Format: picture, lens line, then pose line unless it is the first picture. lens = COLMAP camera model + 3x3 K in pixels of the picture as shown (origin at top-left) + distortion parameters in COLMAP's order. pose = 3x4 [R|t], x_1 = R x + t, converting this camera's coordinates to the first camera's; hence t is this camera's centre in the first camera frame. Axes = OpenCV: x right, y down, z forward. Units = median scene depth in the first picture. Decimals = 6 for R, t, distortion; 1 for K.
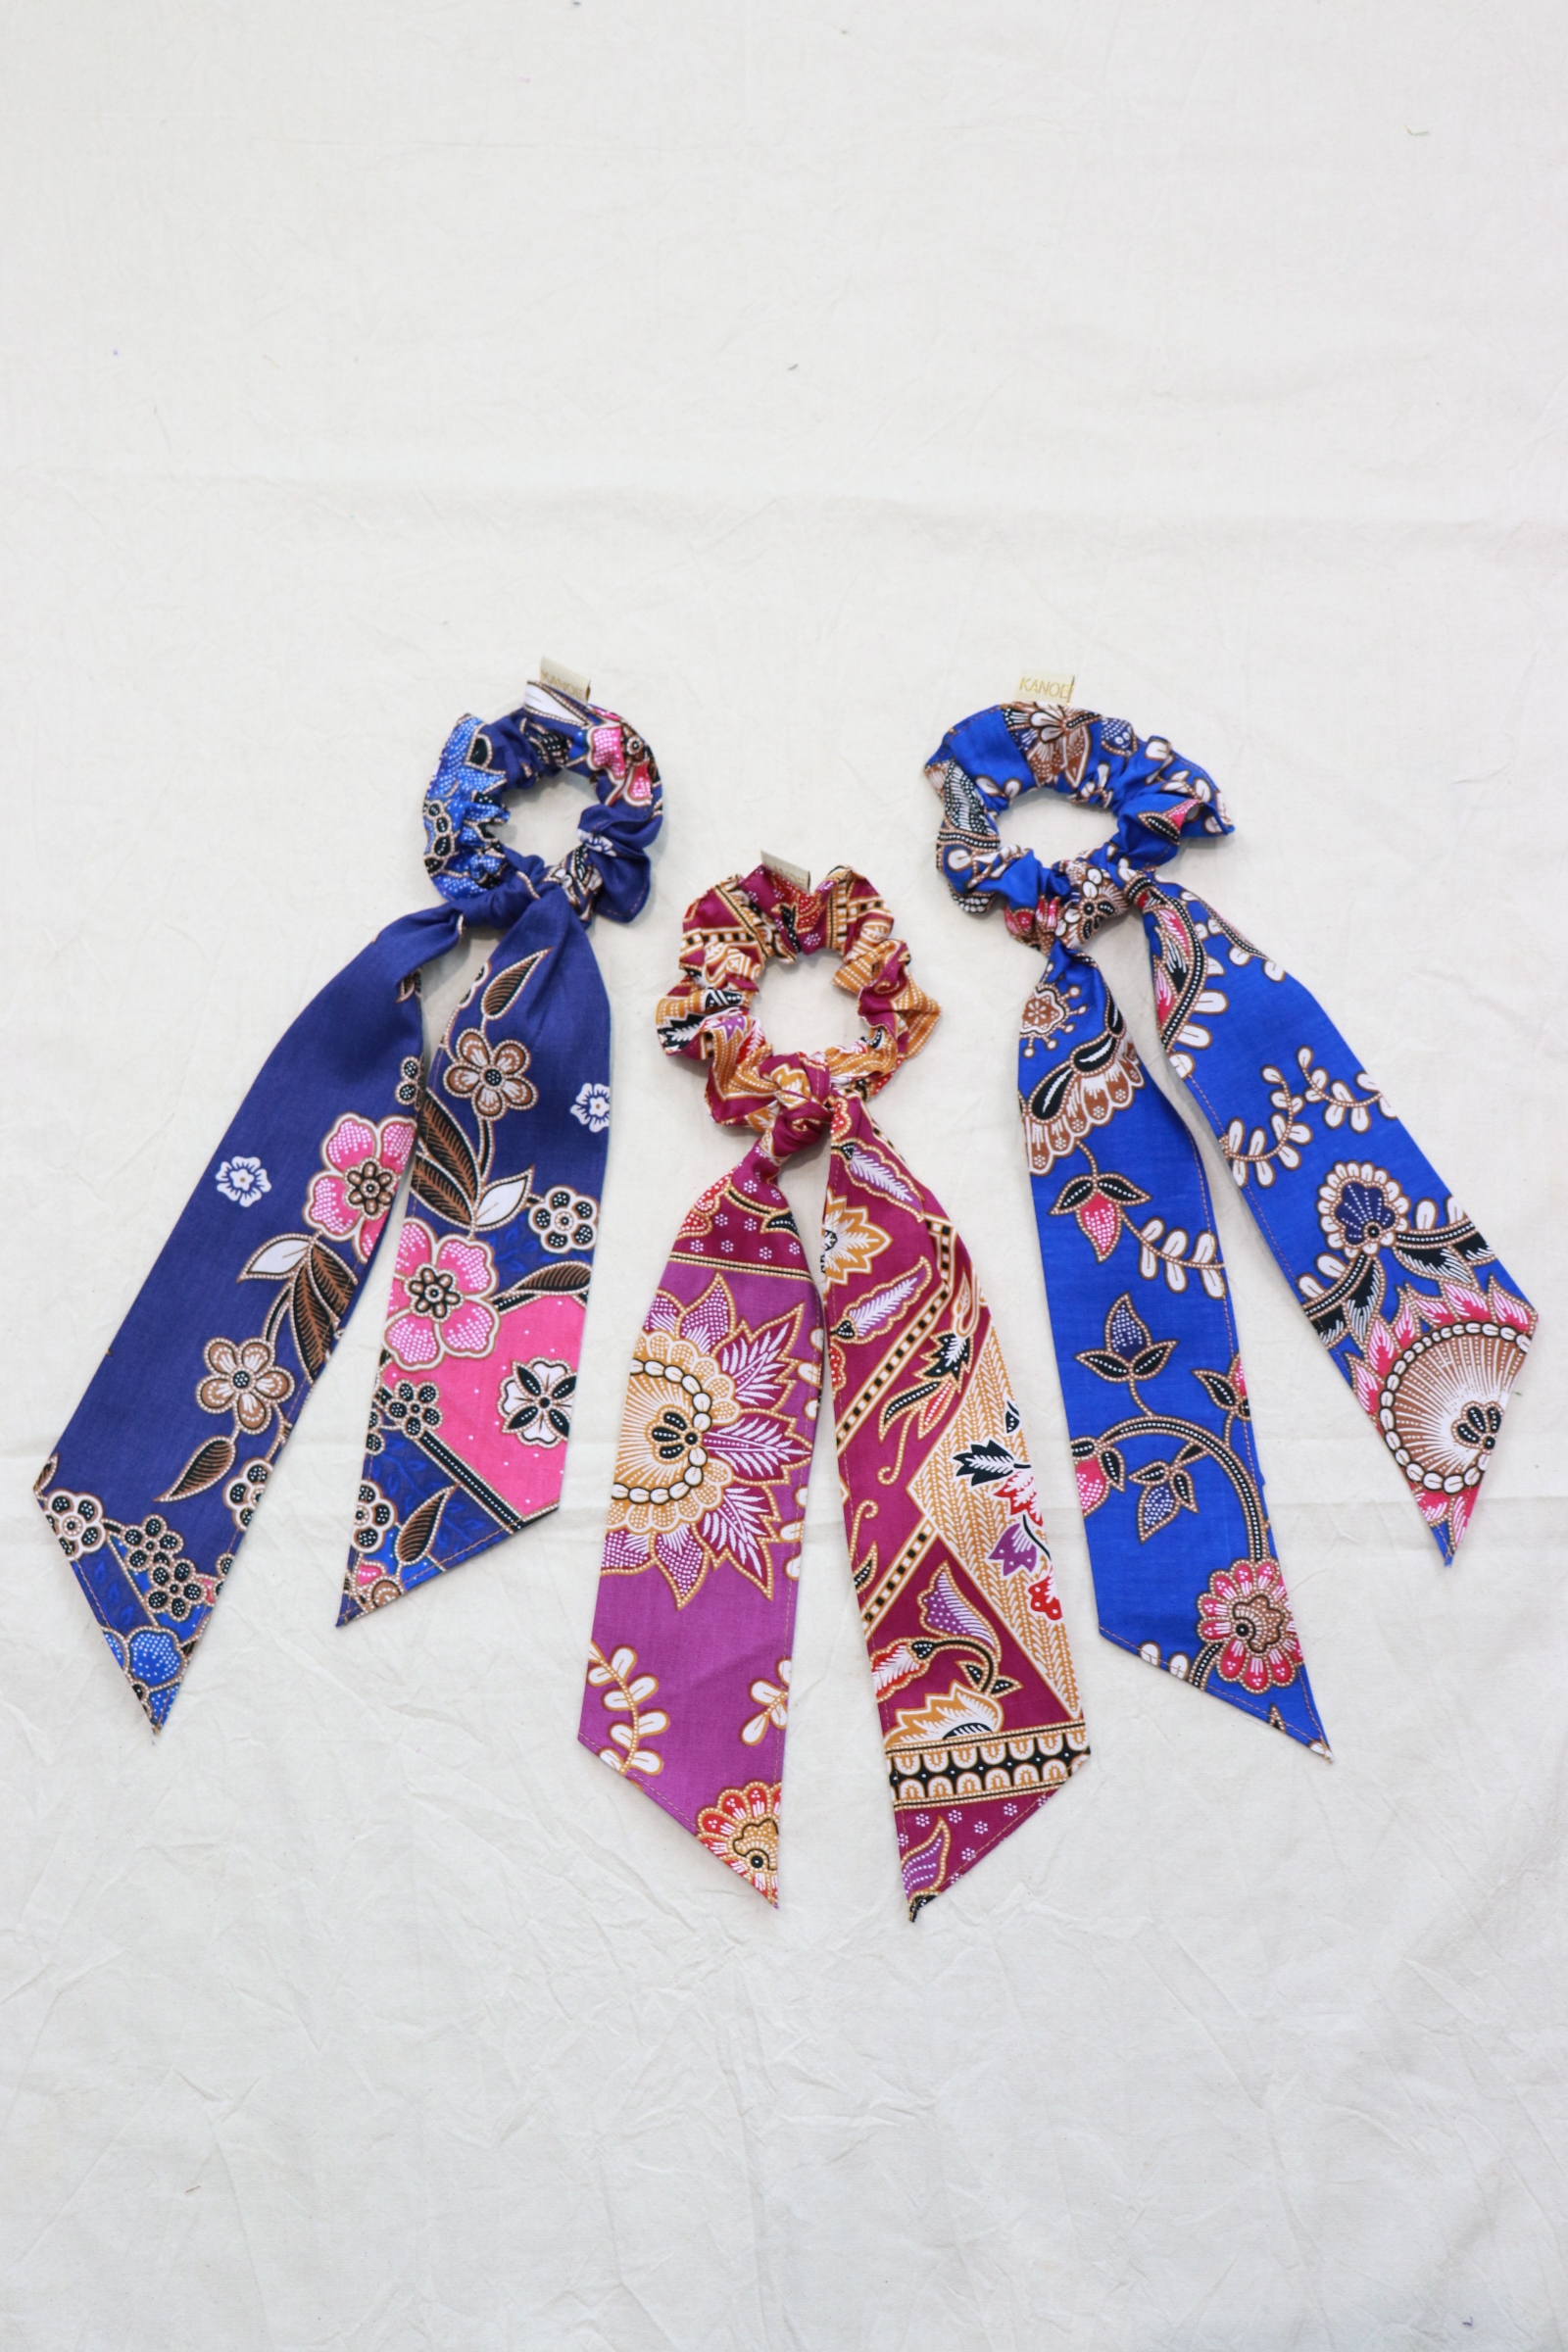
lens RADIAL K [[3201.2, 0, 784.0], [0, 3201.2, 1176.0], [0, 0, 1]] dist [-0.019817, 0.232689]
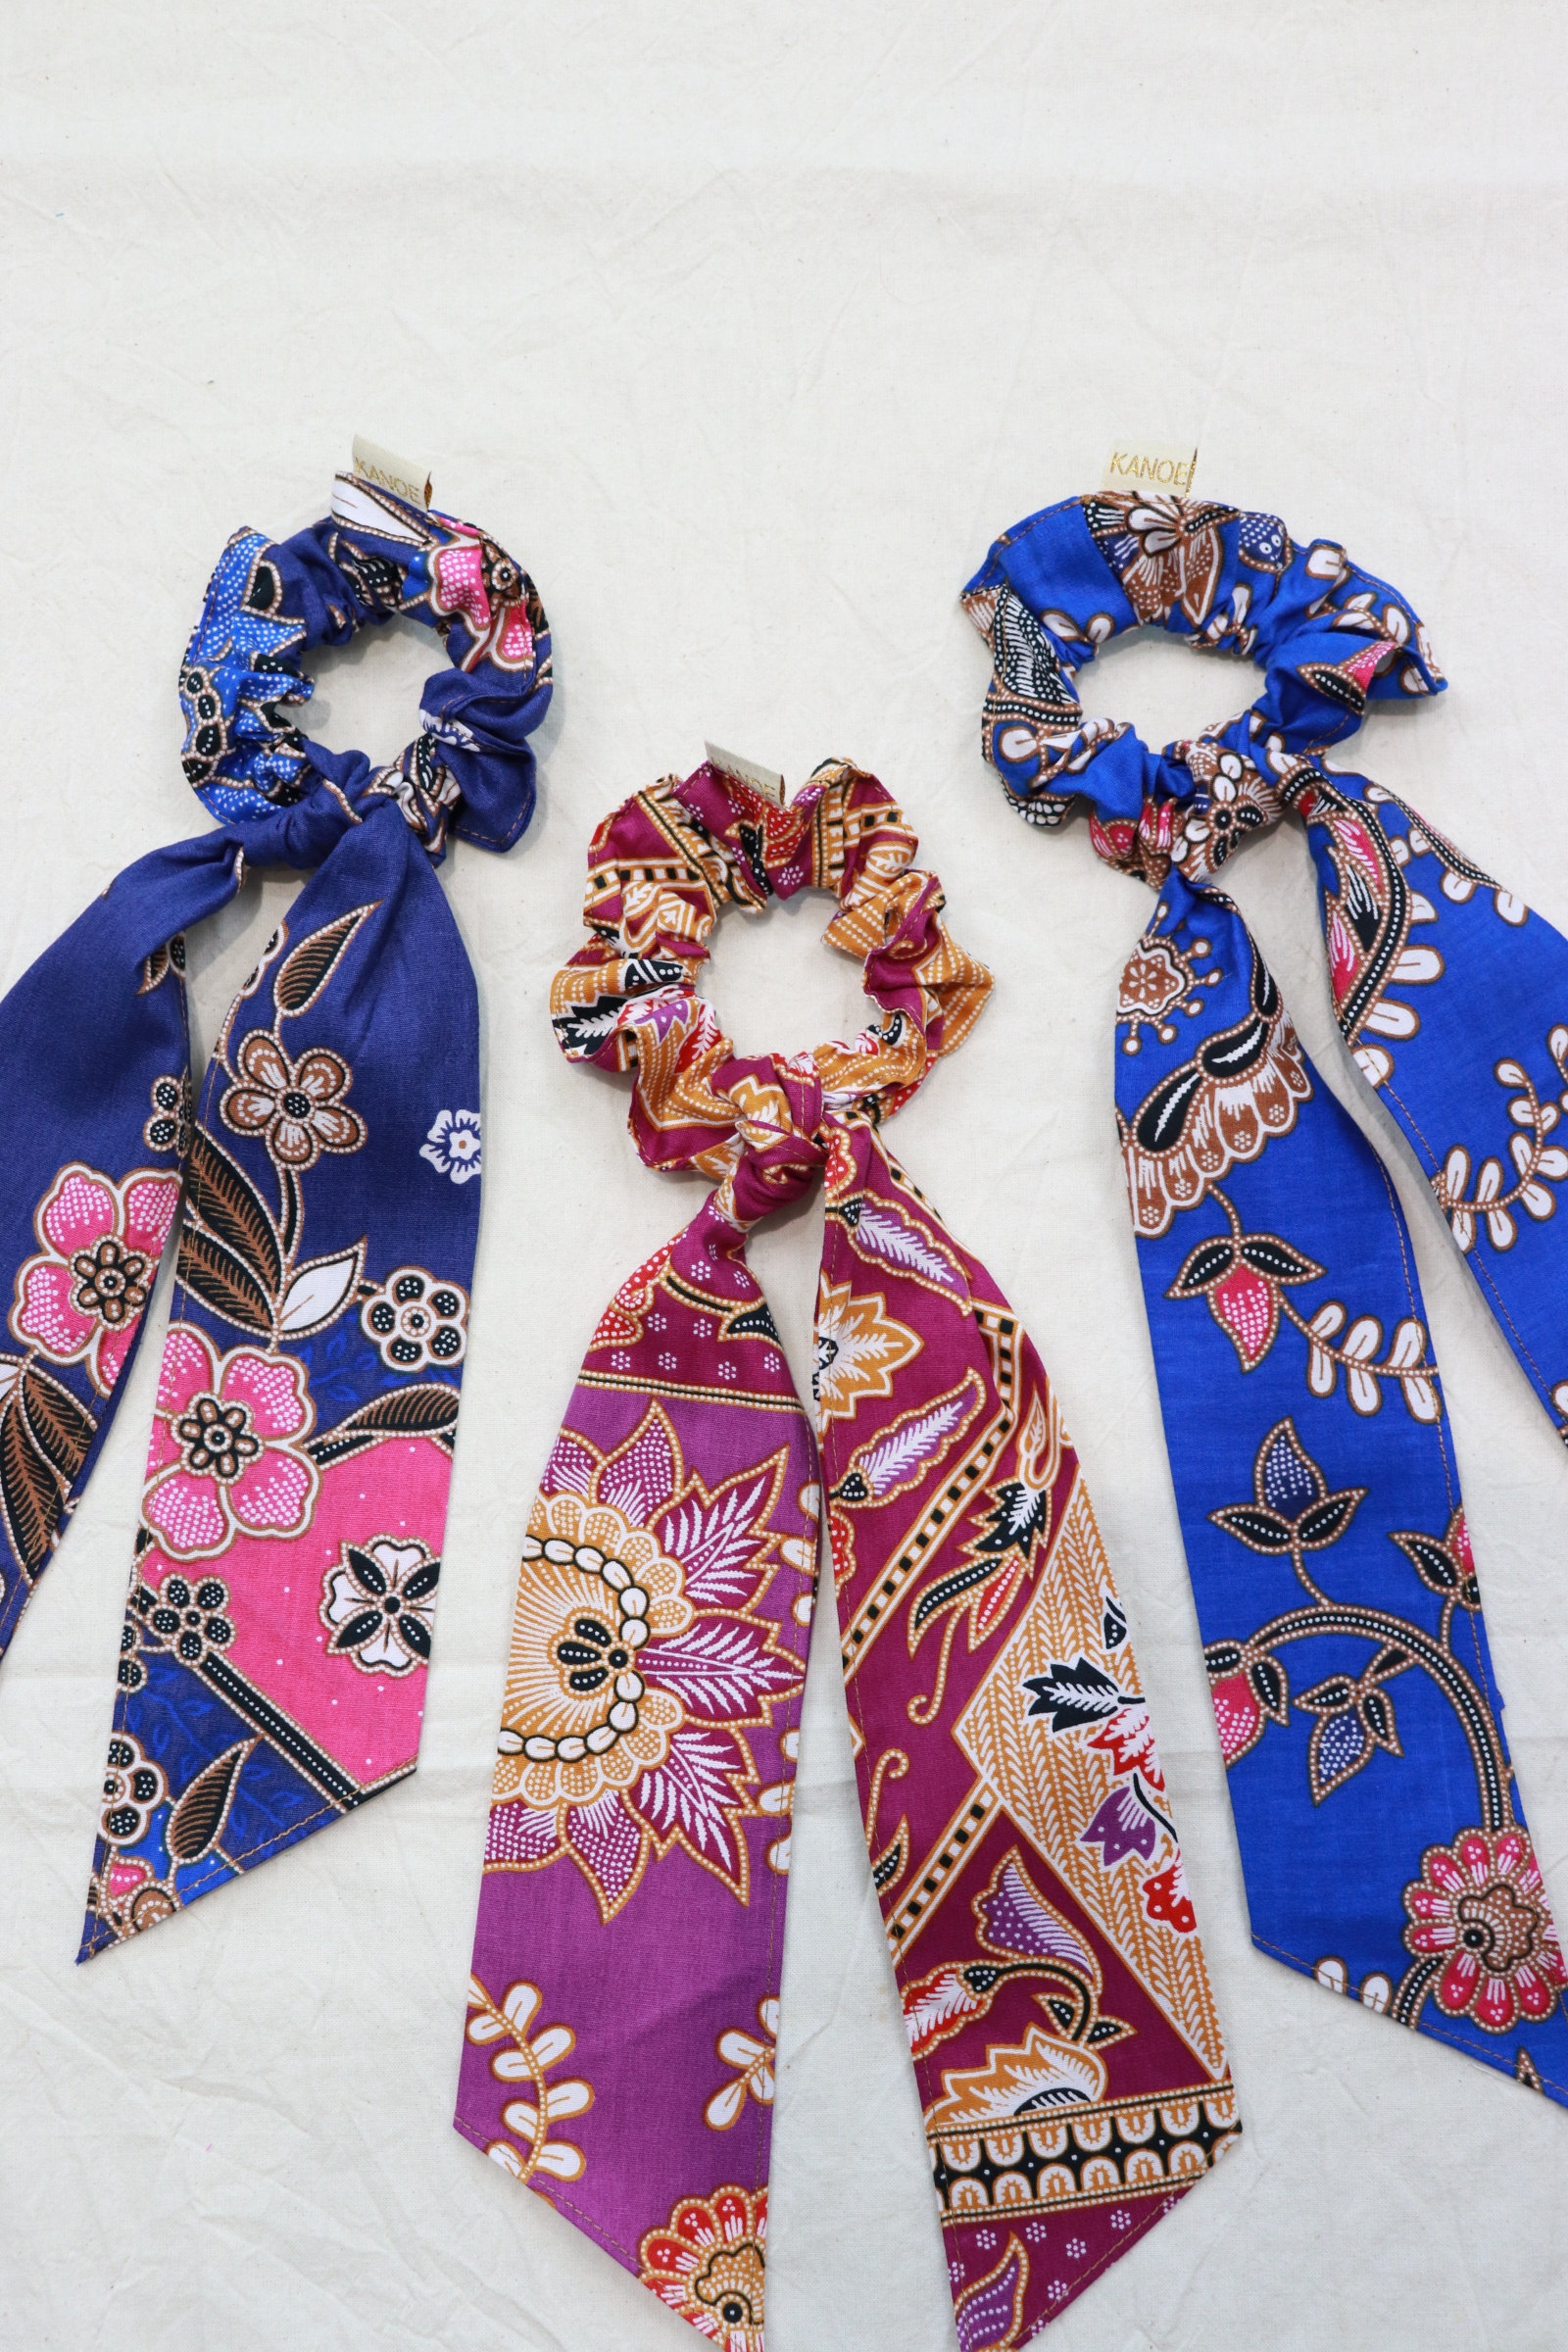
lens RADIAL K [[3201.2, 0, 784.0], [0, 3201.2, 1176.0], [0, 0, 1]] dist [-0.019817, 0.232689]
pose [[0.999776, -0.020013, -0.006849, 0.010796], [0.020526, 0.996119, 0.085589, -0.069449], [0.005109, -0.085711, 0.996307, 0.360387]]
